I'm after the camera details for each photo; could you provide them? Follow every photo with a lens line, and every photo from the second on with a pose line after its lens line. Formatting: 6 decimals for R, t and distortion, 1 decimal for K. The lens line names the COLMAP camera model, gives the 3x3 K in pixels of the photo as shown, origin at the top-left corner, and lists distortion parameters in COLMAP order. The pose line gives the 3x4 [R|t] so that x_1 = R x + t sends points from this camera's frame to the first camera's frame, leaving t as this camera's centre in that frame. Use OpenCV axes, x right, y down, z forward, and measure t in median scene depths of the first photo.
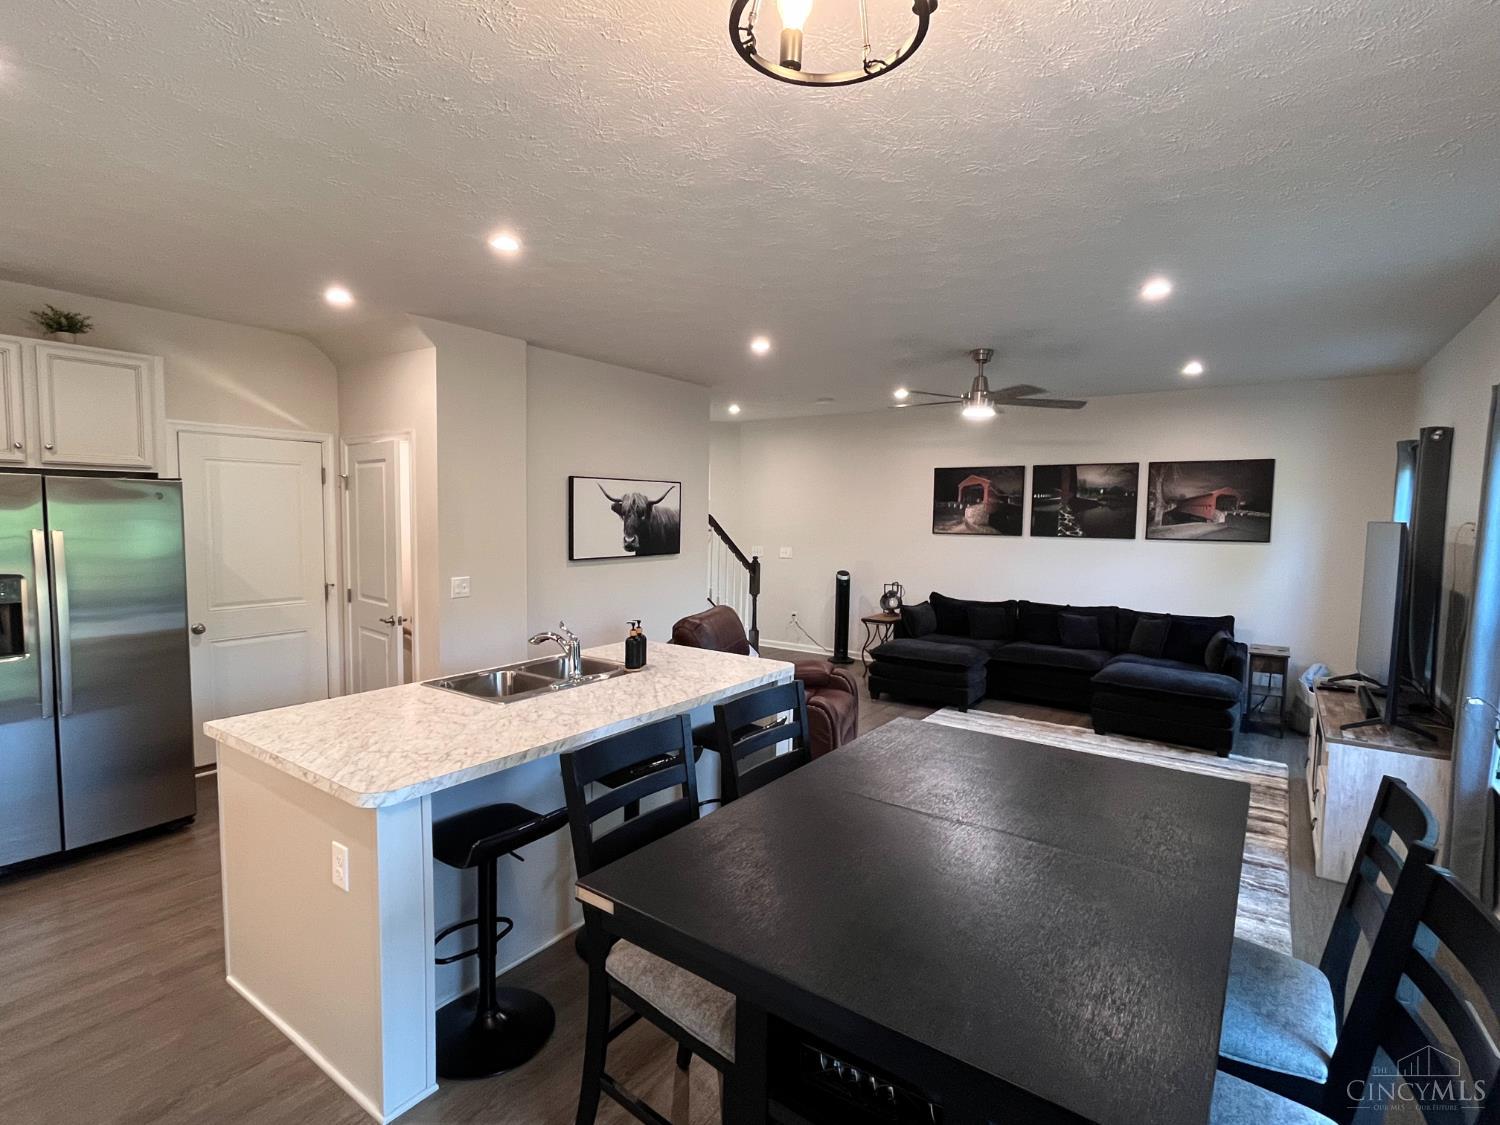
lens RADIAL K [[741.7, 0, 746.5], [0, 741.7, 565.1], [0, 0, 1]] dist [-0.000904, 0.000168]
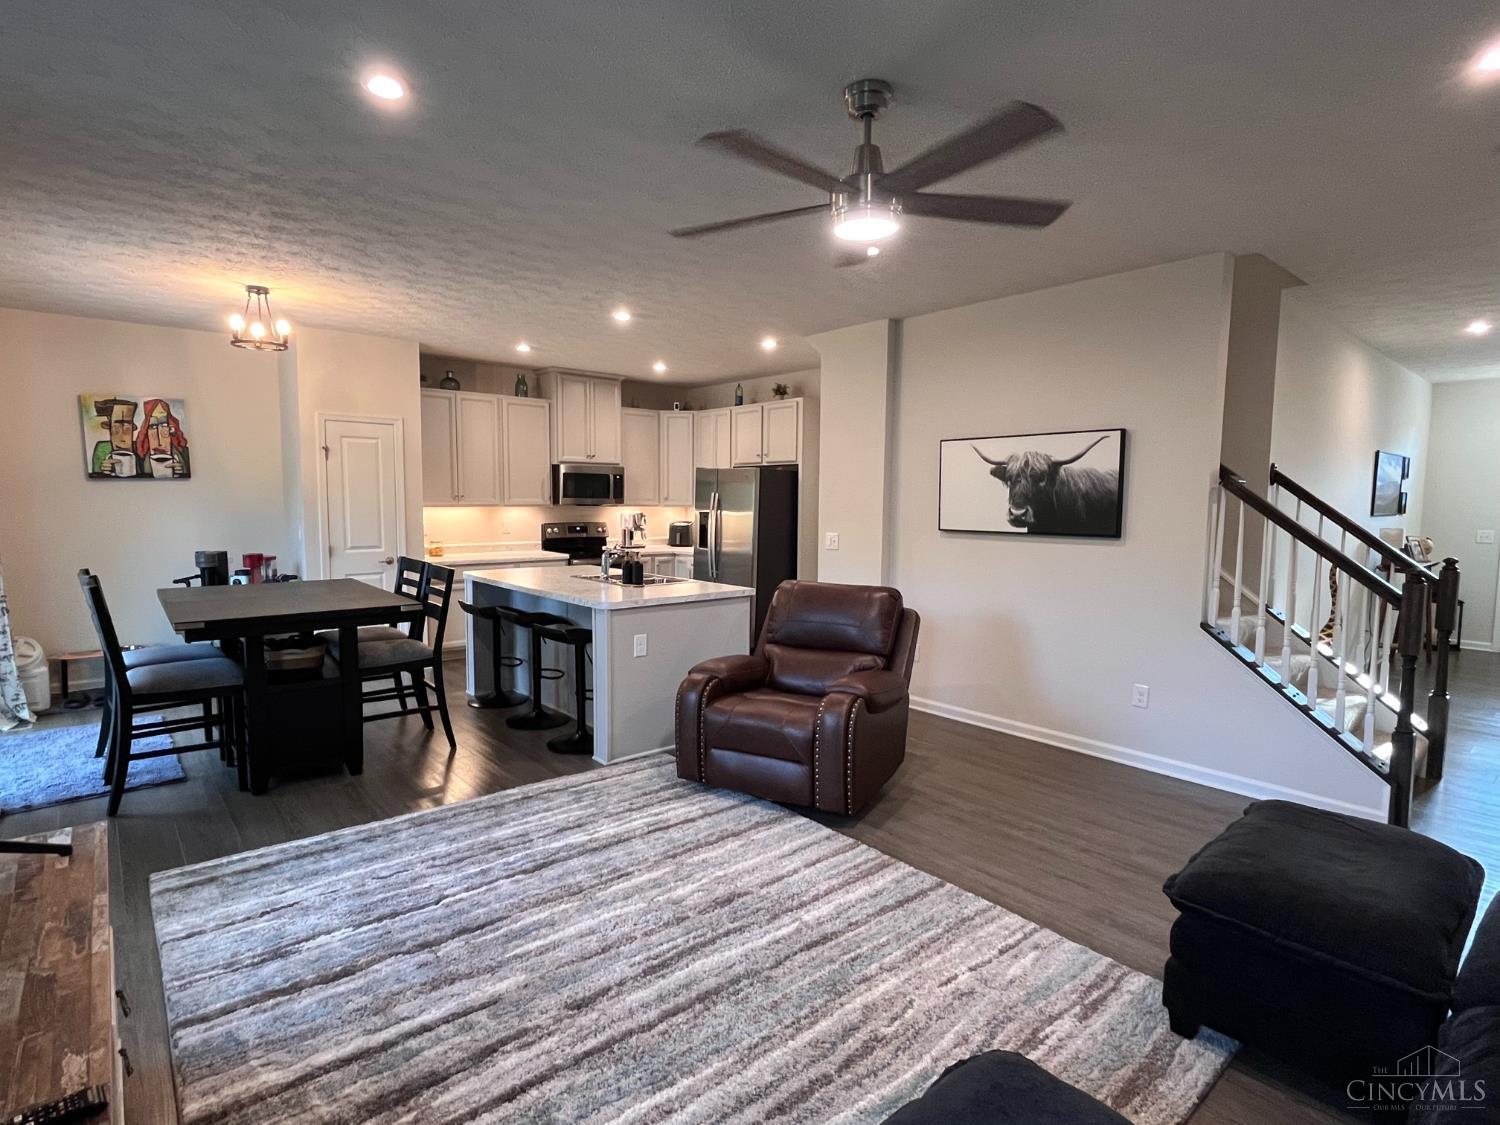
lens RADIAL K [[761.1, 0, 749.9], [0, 761.1, 562.7], [0, 0, 1]] dist [-0.004841, 0.001587]
pose [[-0.235647, 0.065671, -0.969617, 0.657731], [-0.084812, 0.992518, 0.087834, -0.026089], [0.968131, 0.102933, -0.228314, 0.864824]]
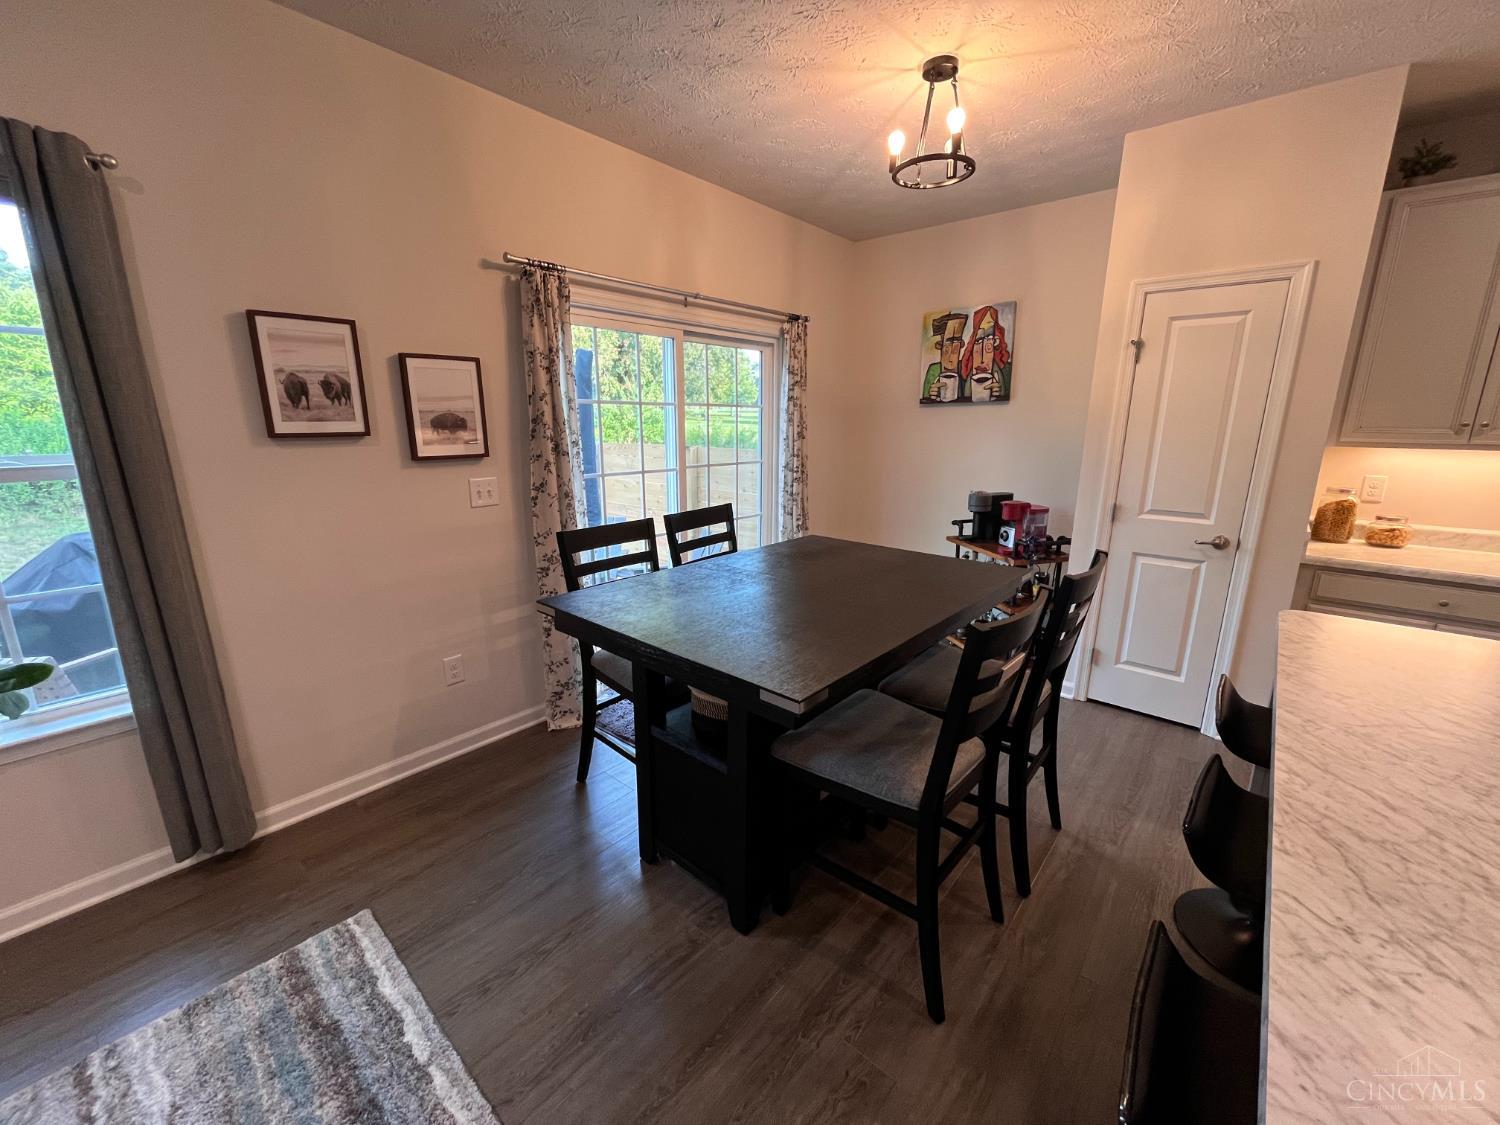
lens RADIAL K [[608.3, 0, 746.1], [0, 608.3, 562.2], [0, 0, 1]] dist [0.000532, 0.000048]
pose [[-0.995599, -0.041401, 0.084075, 0.092073], [-0.013763, 0.951994, 0.305806, -0.018374], [-0.092700, 0.303303, -0.948374, 0.630635]]
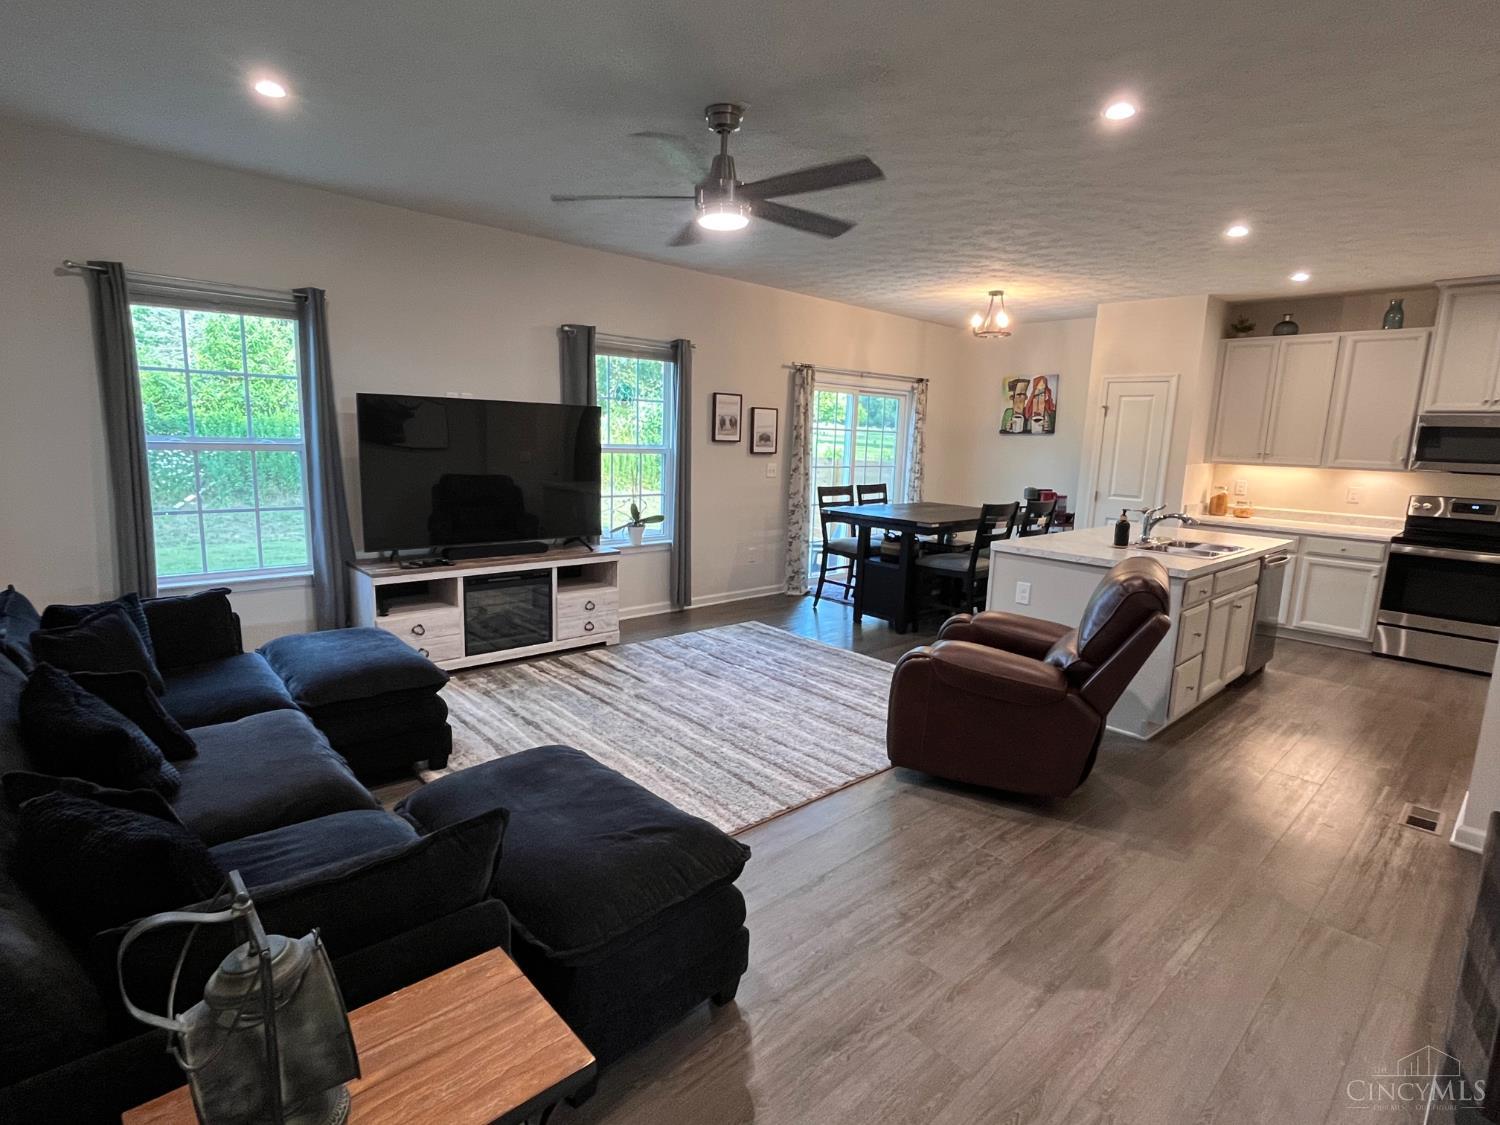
lens RADIAL K [[761.1, 0, 748.8], [0, 761.1, 564.4], [0, 0, 1]] dist [-0.004841, 0.001587]
pose [[-0.979437, -0.081782, 0.184433, 0.128785], [-0.034791, 0.968928, 0.244884, -0.071420], [-0.198729, 0.233432, -0.951849, 1.337124]]
